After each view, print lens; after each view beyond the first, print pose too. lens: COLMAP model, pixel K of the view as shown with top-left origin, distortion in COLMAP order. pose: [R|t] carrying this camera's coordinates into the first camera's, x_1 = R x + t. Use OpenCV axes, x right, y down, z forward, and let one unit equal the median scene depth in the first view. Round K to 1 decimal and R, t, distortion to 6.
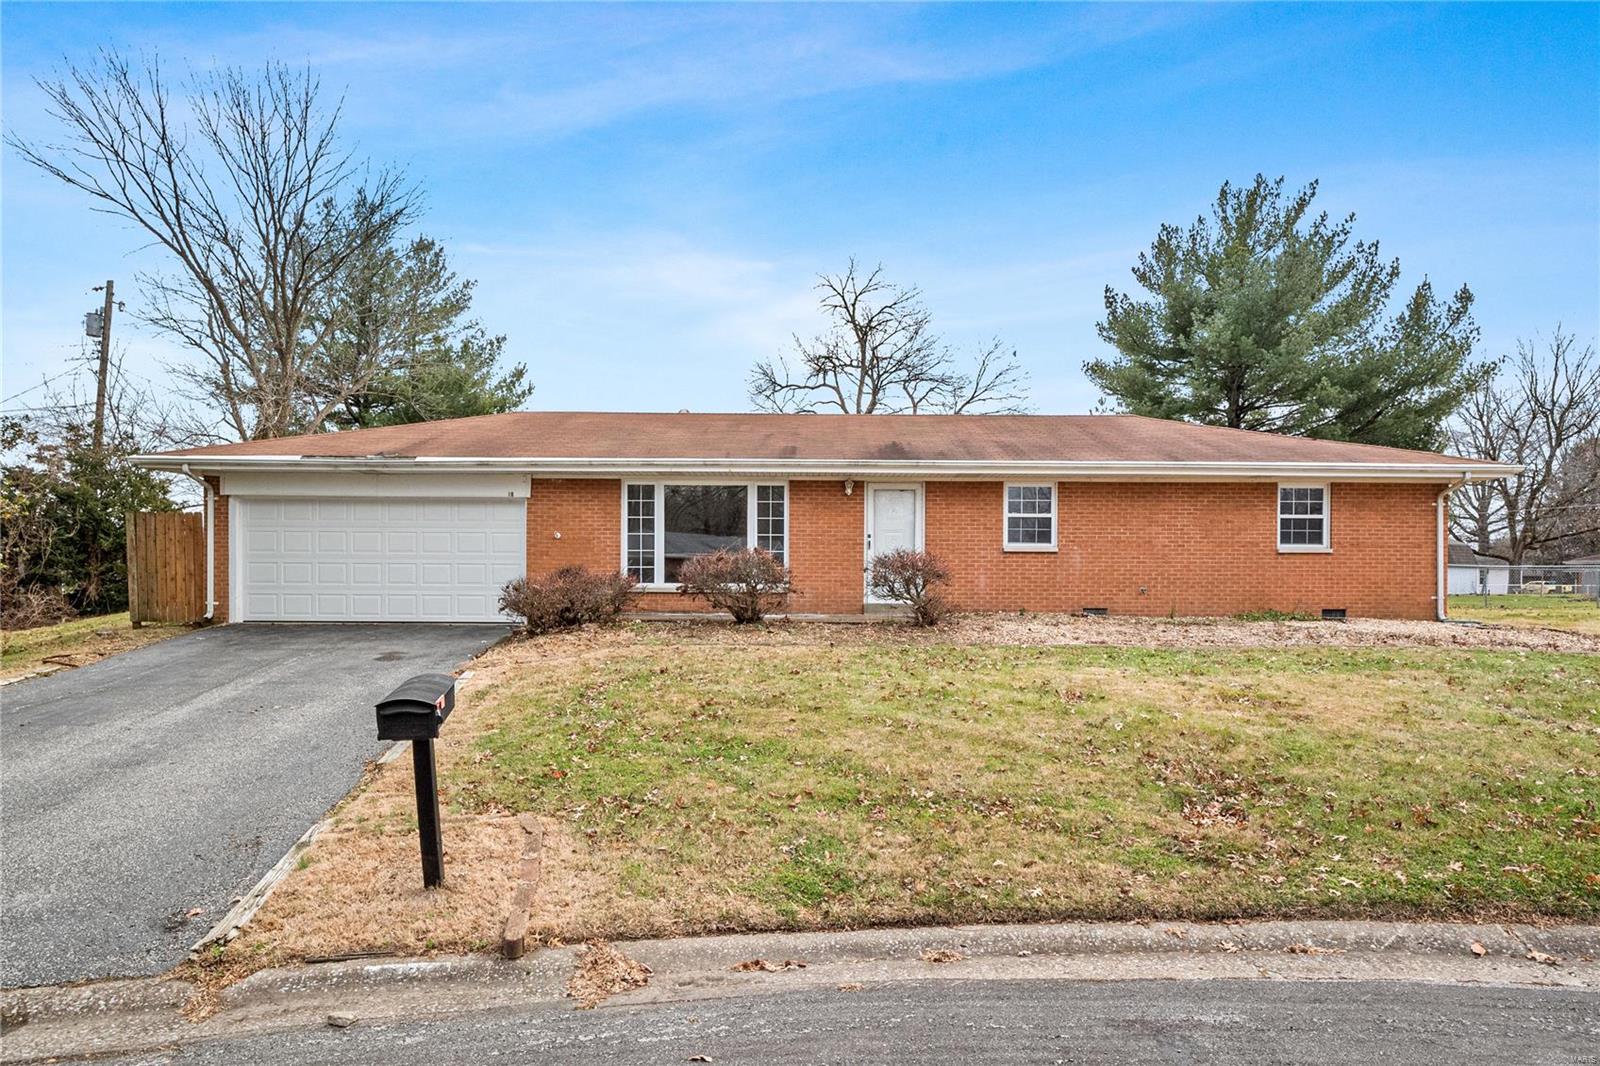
lens RADIAL K [[887.0, 0, 733.9], [0, 887.0, 534.5], [0, 0, 1]] dist [0.002859, 0.001200]
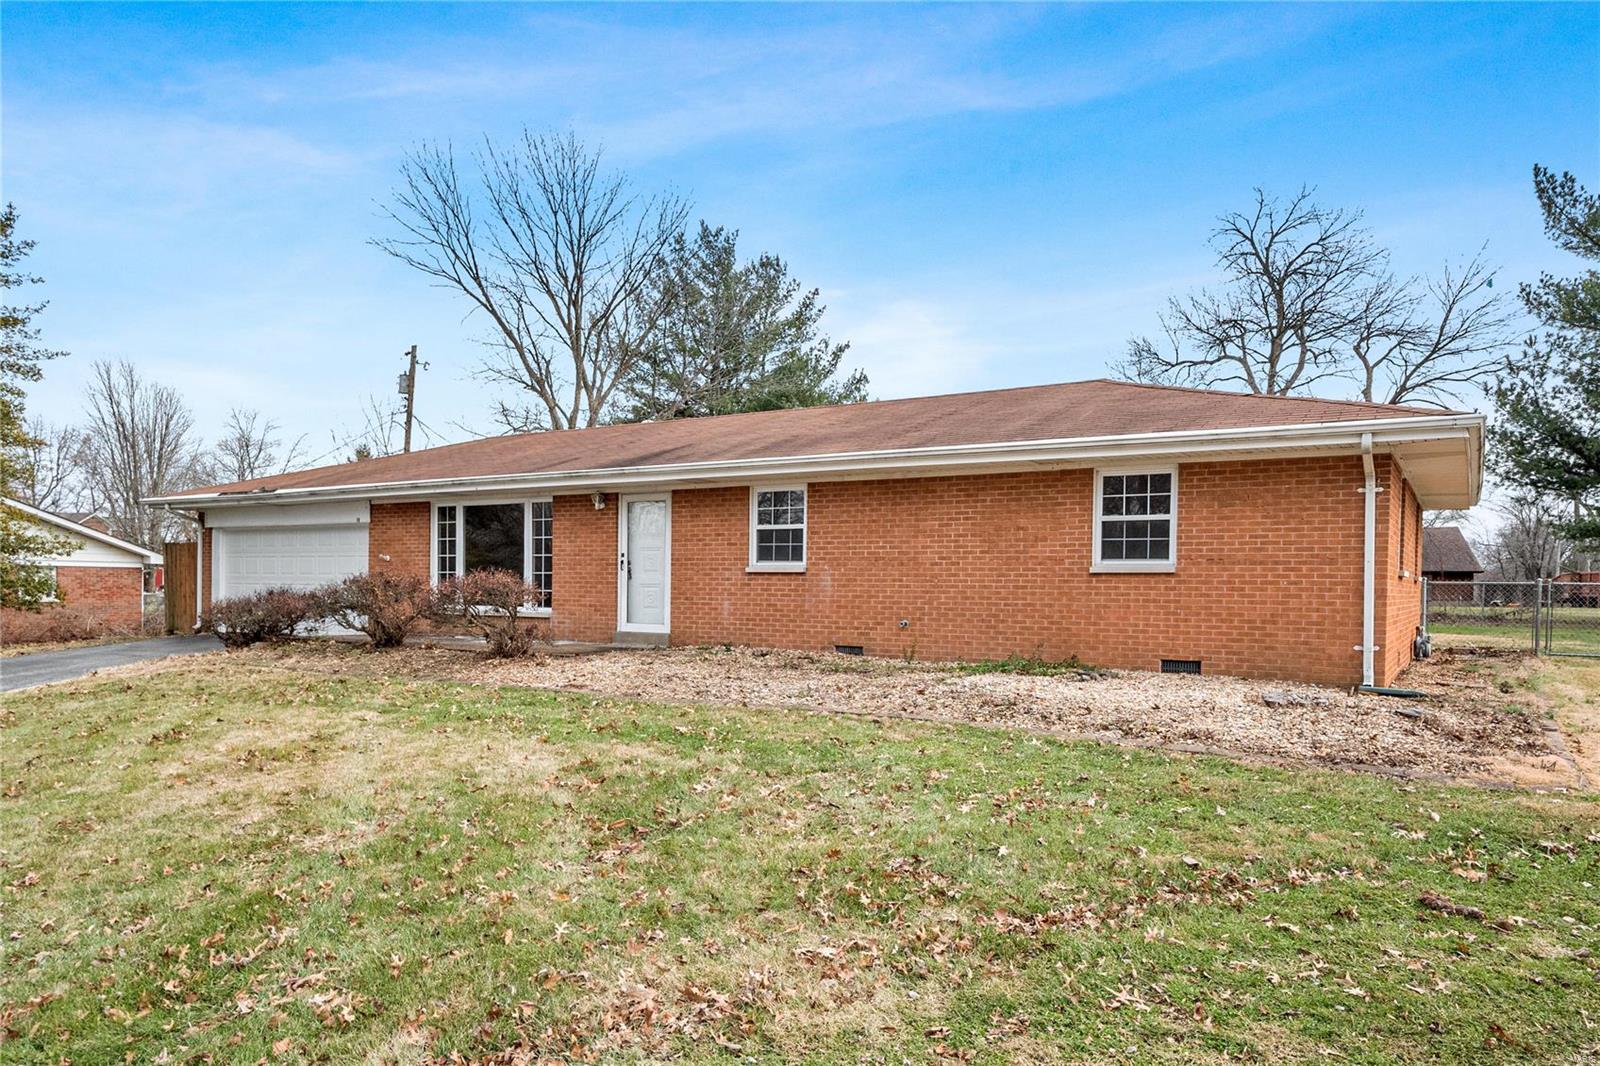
lens RADIAL K [[955.2, 0, 741.3], [0, 955.2, 553.2], [0, 0, 1]] dist [0.004458, 0.000610]
pose [[0.867445, -0.013263, -0.497356, 0.712513], [0.014522, 0.999894, -0.001335, 0.002715], [0.497321, -0.006065, 0.867546, 0.229845]]
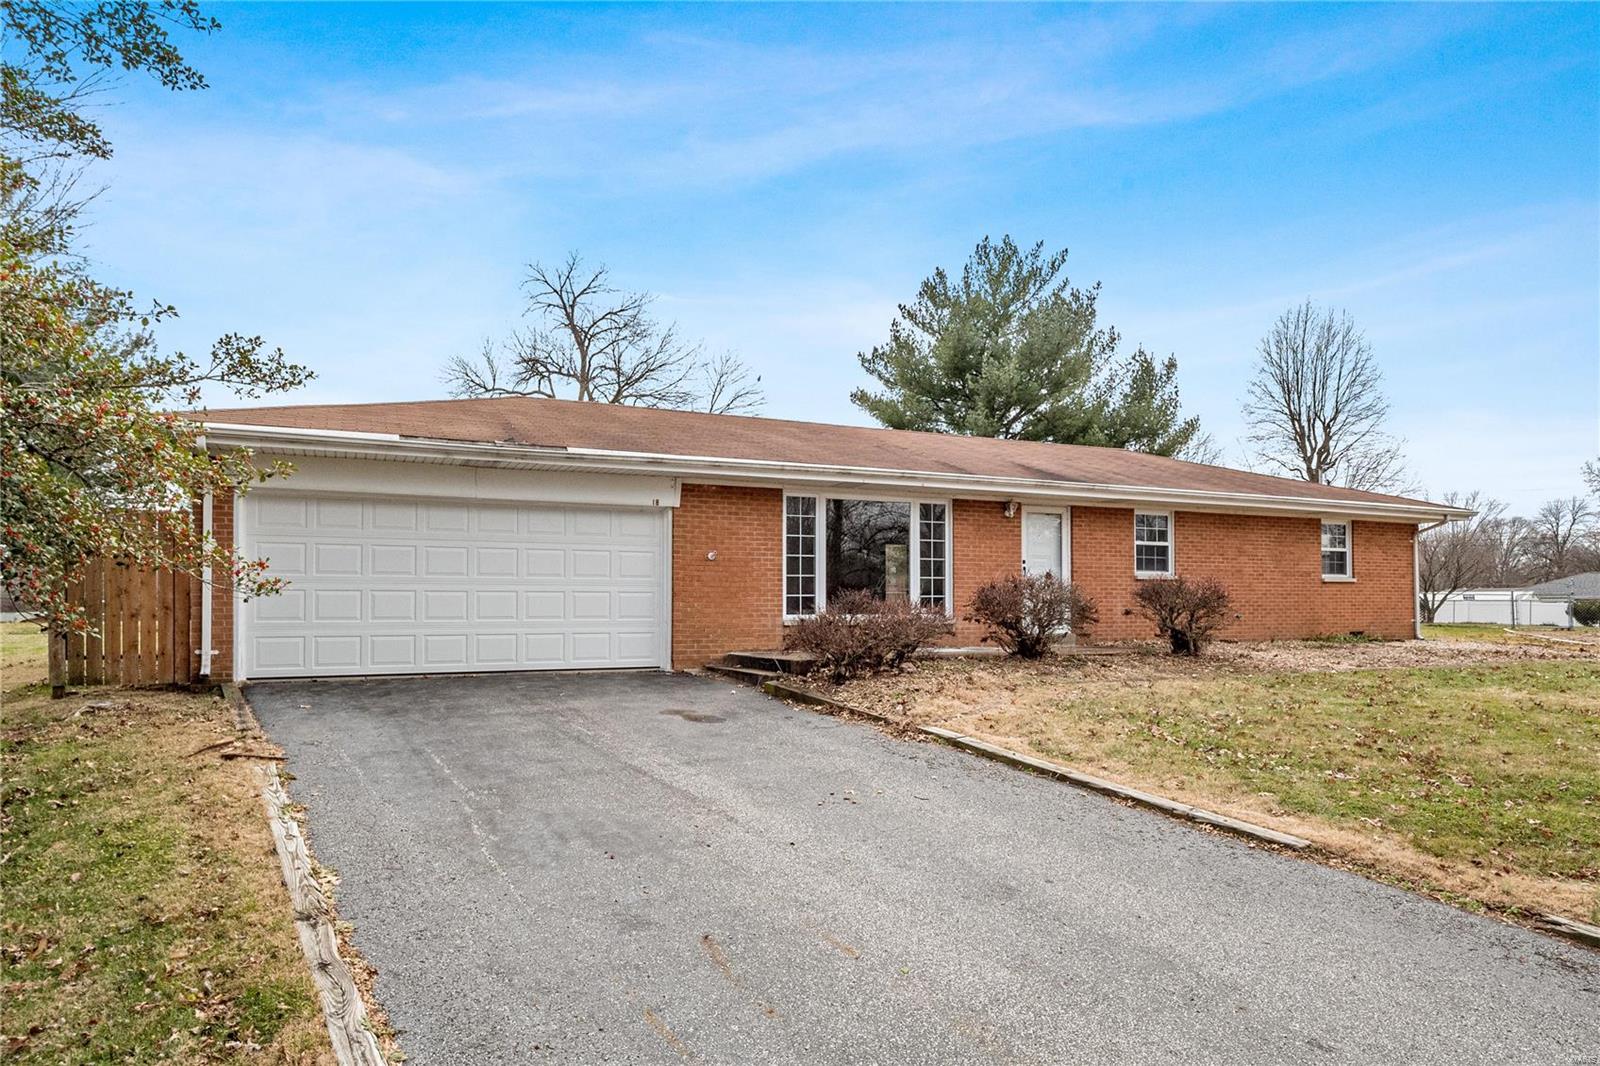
lens RADIAL K [[955.2, 0, 741.3], [0, 955.2, 553.2], [0, 0, 1]] dist [0.004458, 0.000610]
pose [[0.909193, 0.016915, 0.416030, -0.526500], [-0.013745, 0.999849, -0.010614, 0.007252], [-0.416147, 0.003931, 0.909289, 0.203956]]
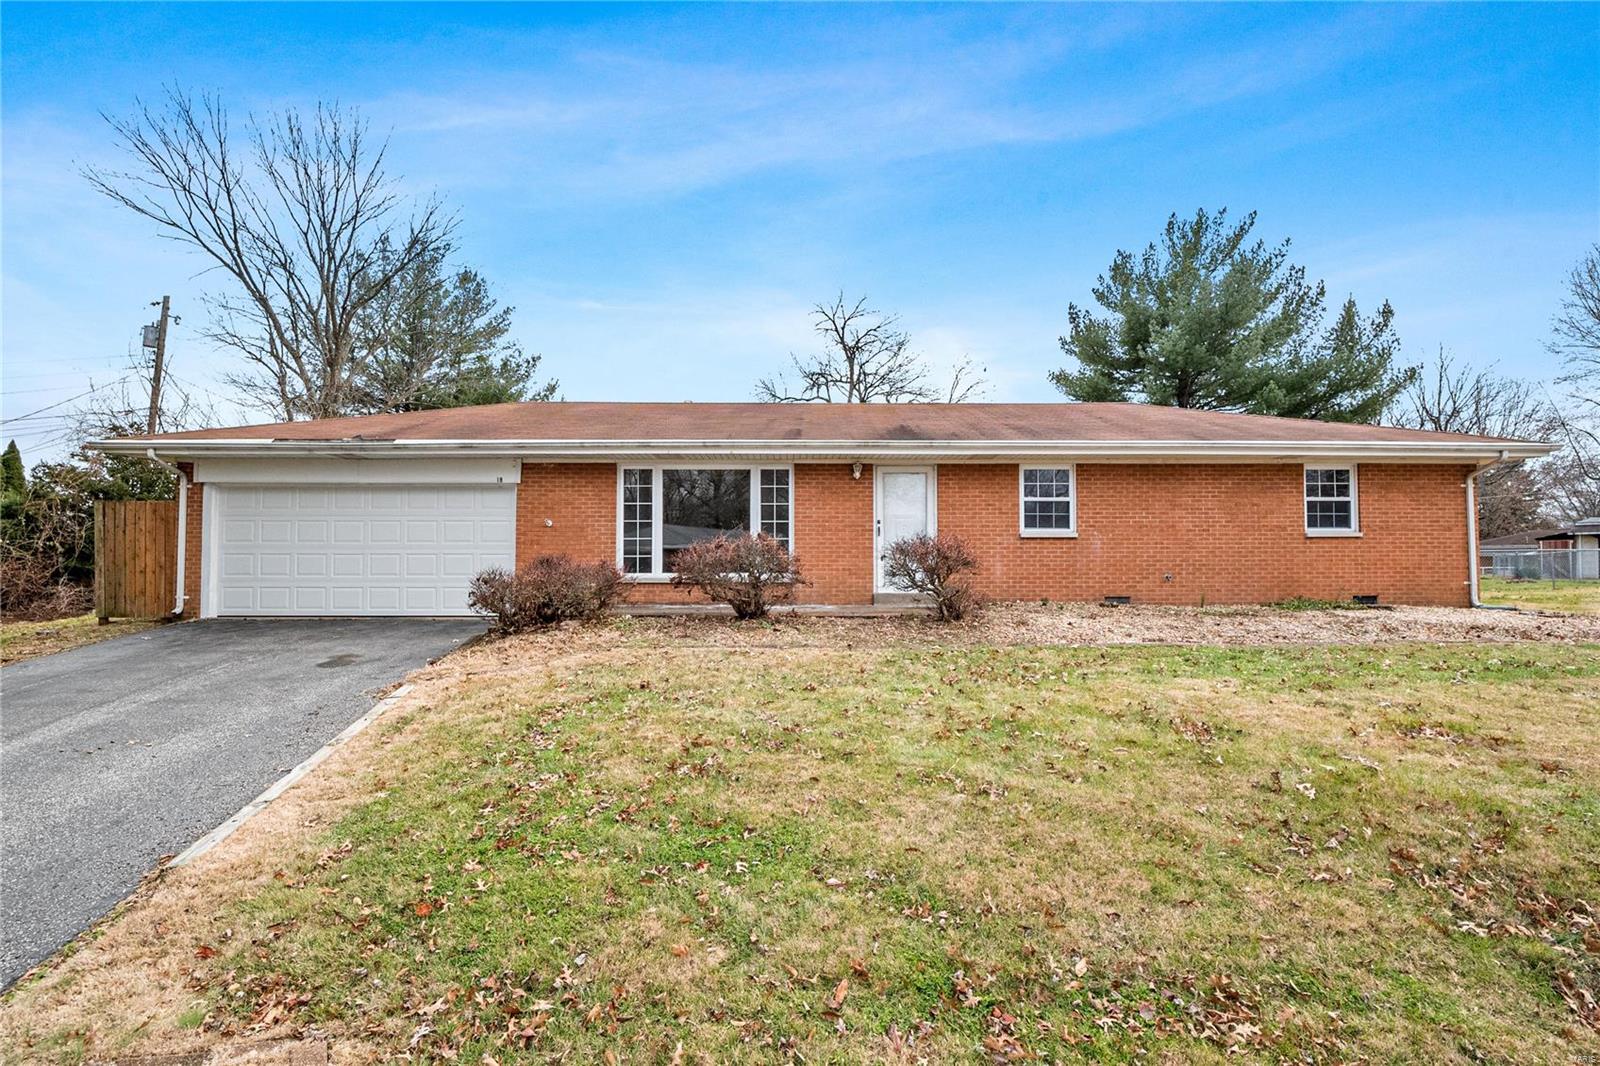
lens RADIAL K [[741.8, 0, 753.0], [0, 741.8, 508.5], [0, 0, 1]] dist [-0.007738, -0.000573]
pose [[0.999857, -0.004897, 0.016178, 0.005057], [0.005345, 0.999600, -0.027757, 0.008492], [-0.016036, 0.027840, 0.999484, 0.206248]]
